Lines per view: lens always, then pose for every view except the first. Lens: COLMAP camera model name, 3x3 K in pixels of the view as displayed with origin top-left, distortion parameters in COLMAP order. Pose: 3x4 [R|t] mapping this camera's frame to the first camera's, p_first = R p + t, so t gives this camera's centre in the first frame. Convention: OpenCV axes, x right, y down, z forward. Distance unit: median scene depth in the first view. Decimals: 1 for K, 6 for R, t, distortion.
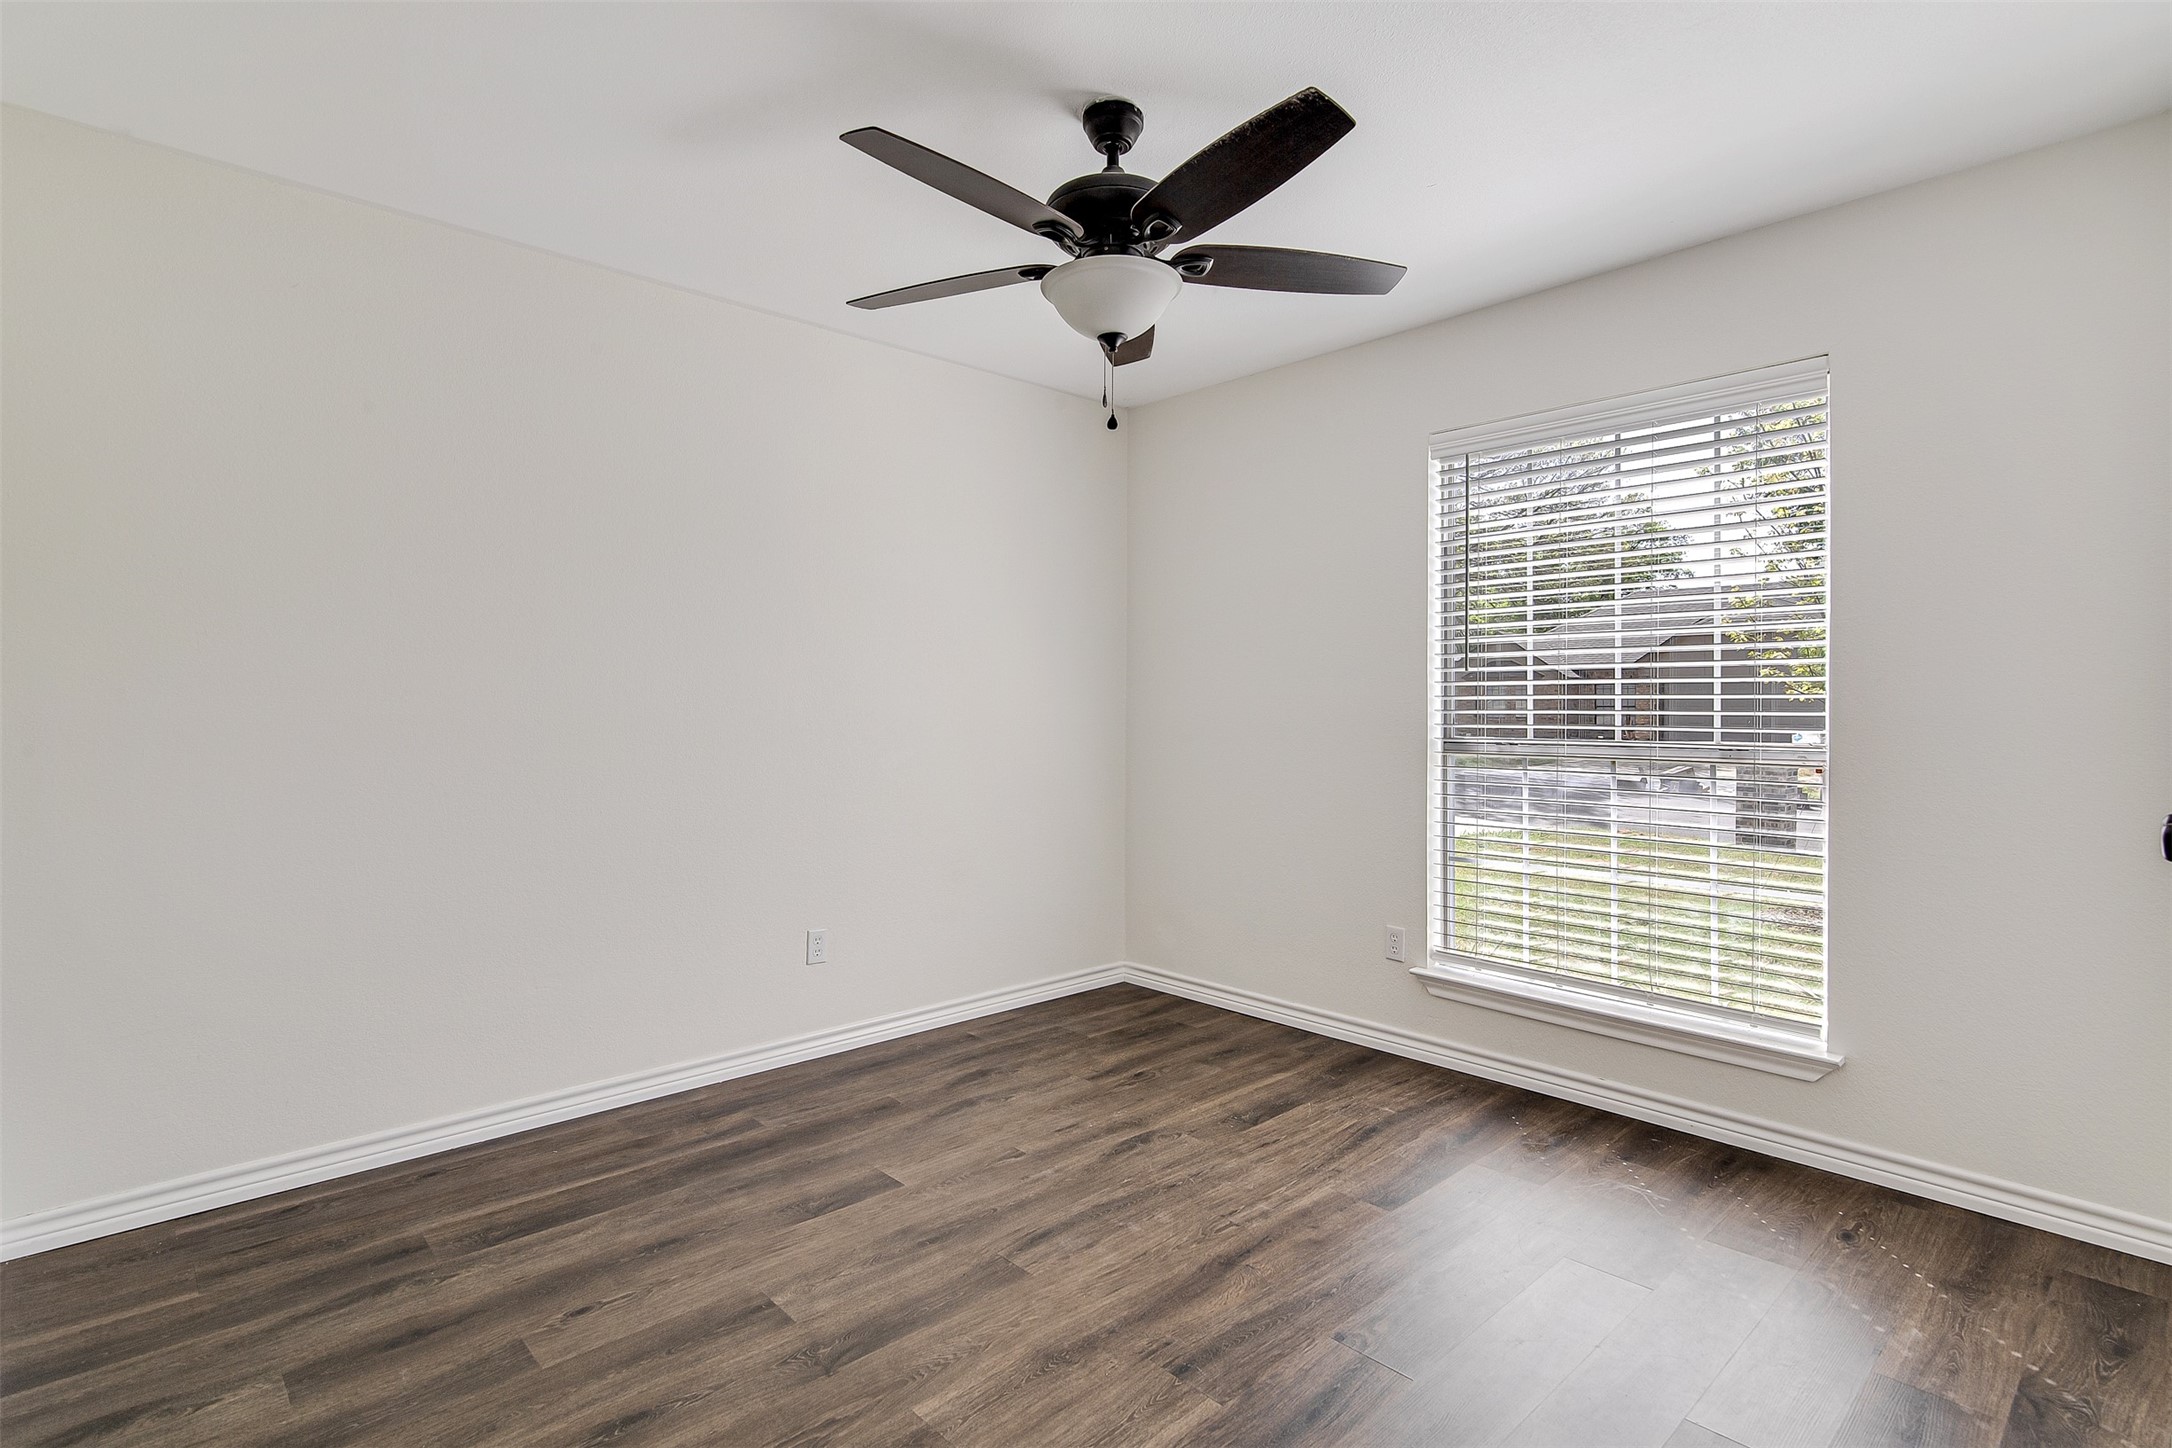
lens RADIAL K [[991.3, 0, 1082.1], [0, 991.3, 706.6], [0, 0, 1]] dist [0.002300, 0.000583]
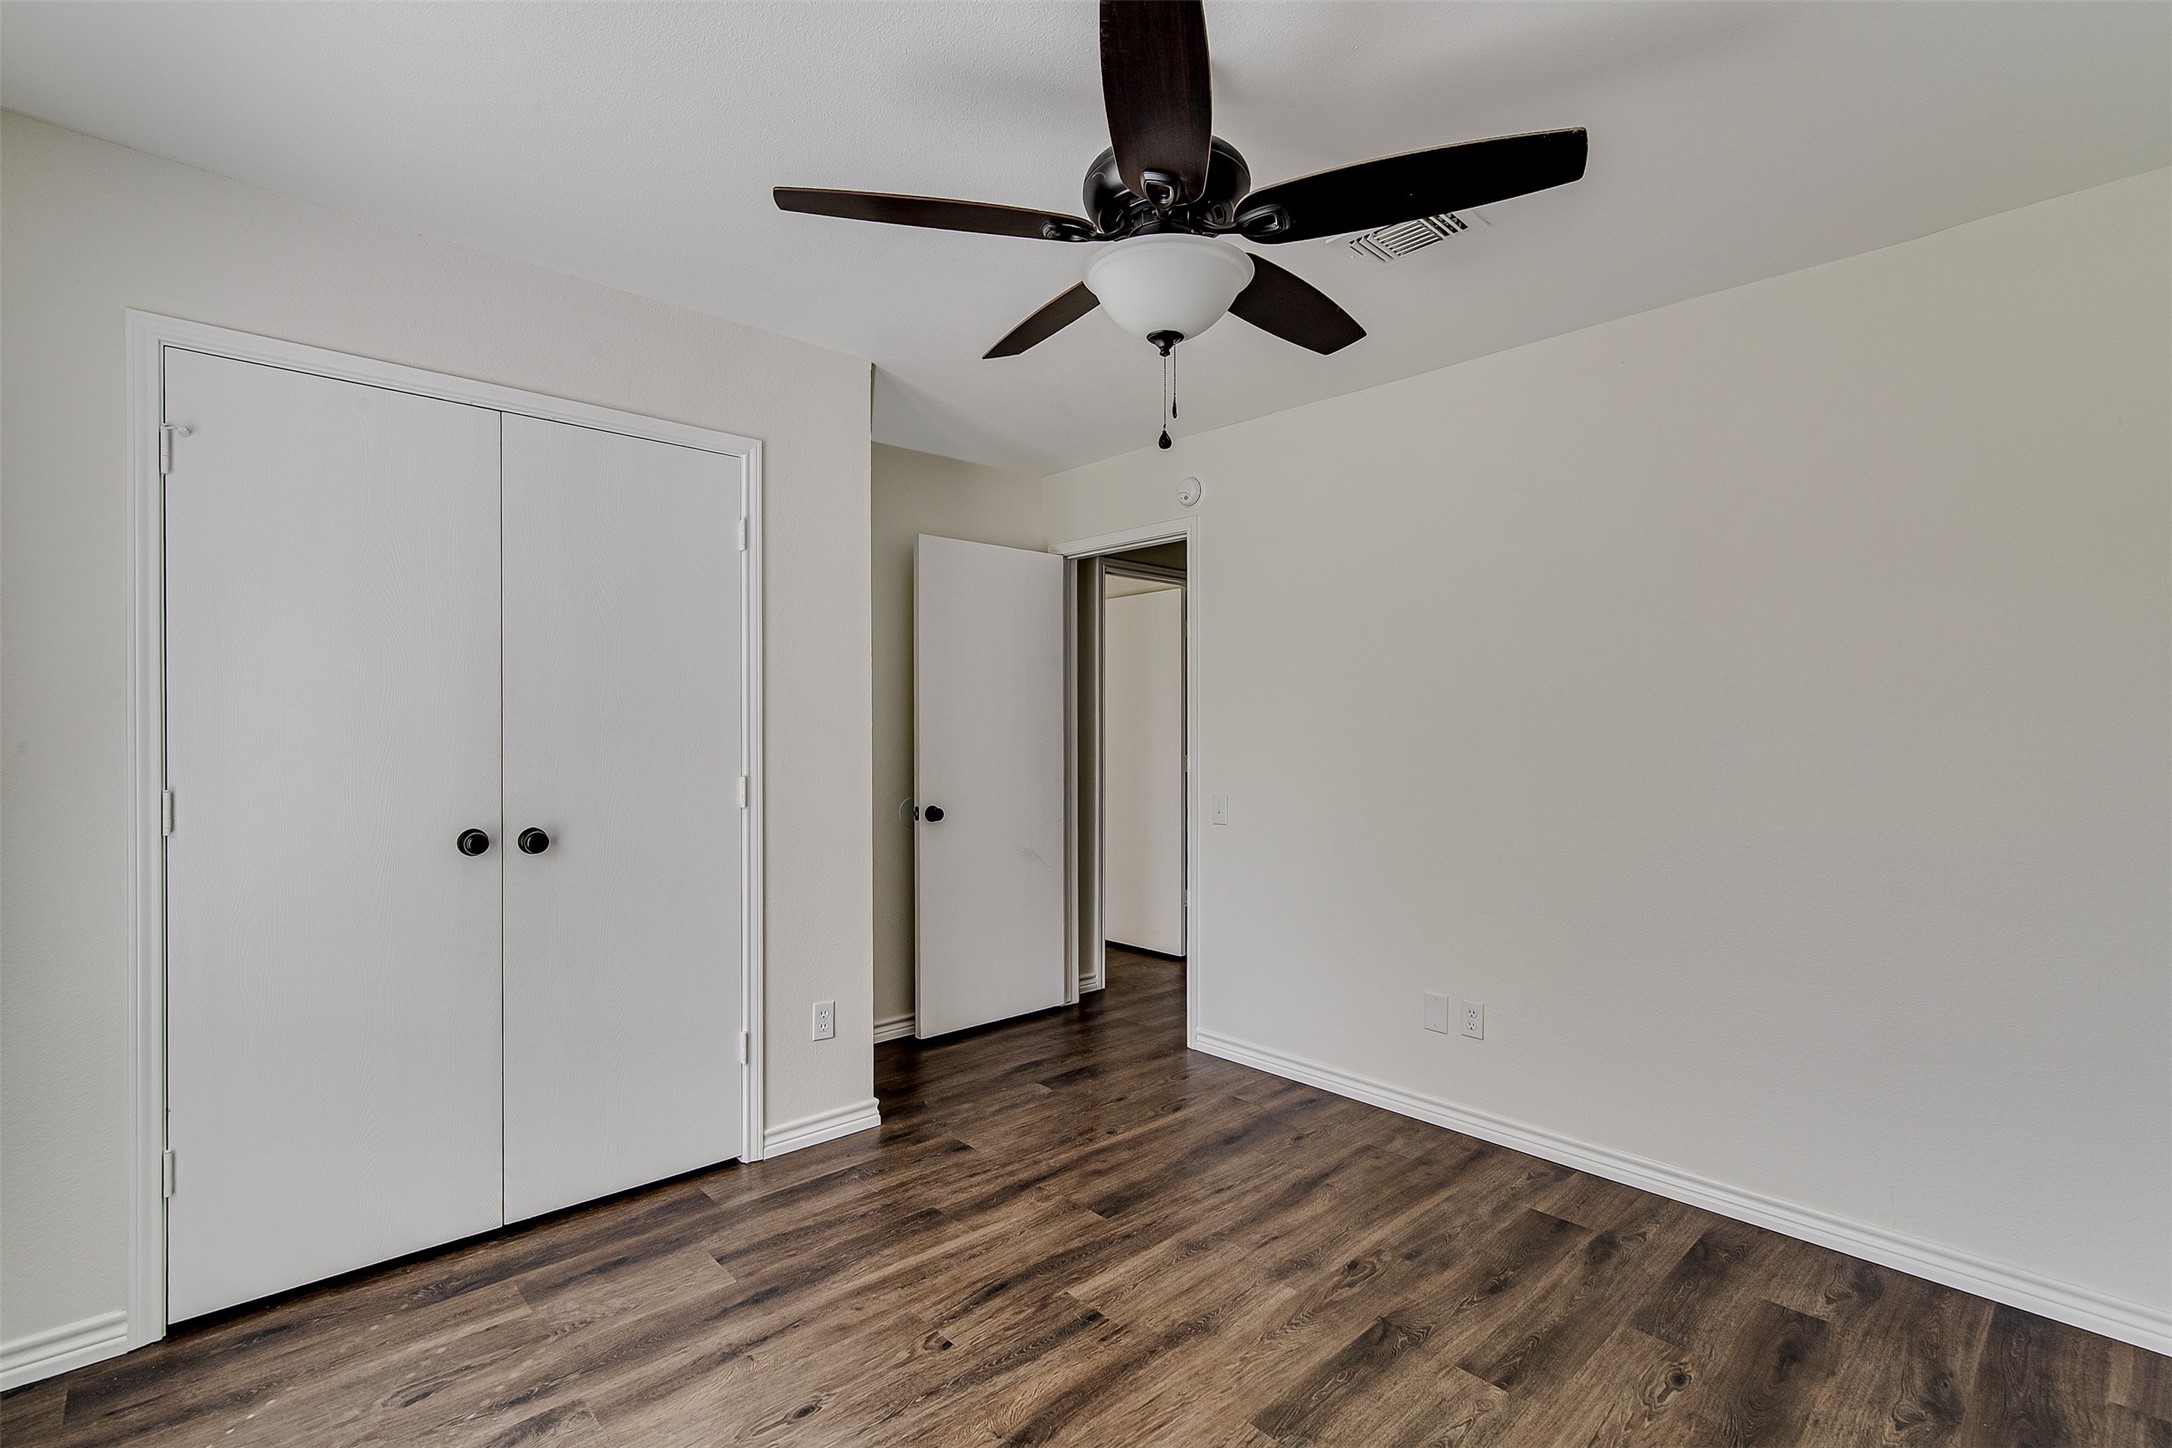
lens RADIAL K [[991.3, 0, 1082.1], [0, 991.3, 706.6], [0, 0, 1]] dist [0.002300, 0.000583]
pose [[-0.999982, -0.005497, 0.002280, 0.110205], [-0.005535, 0.999840, -0.016996, -0.058639], [-0.002186, -0.017009, -0.999853, 2.122306]]
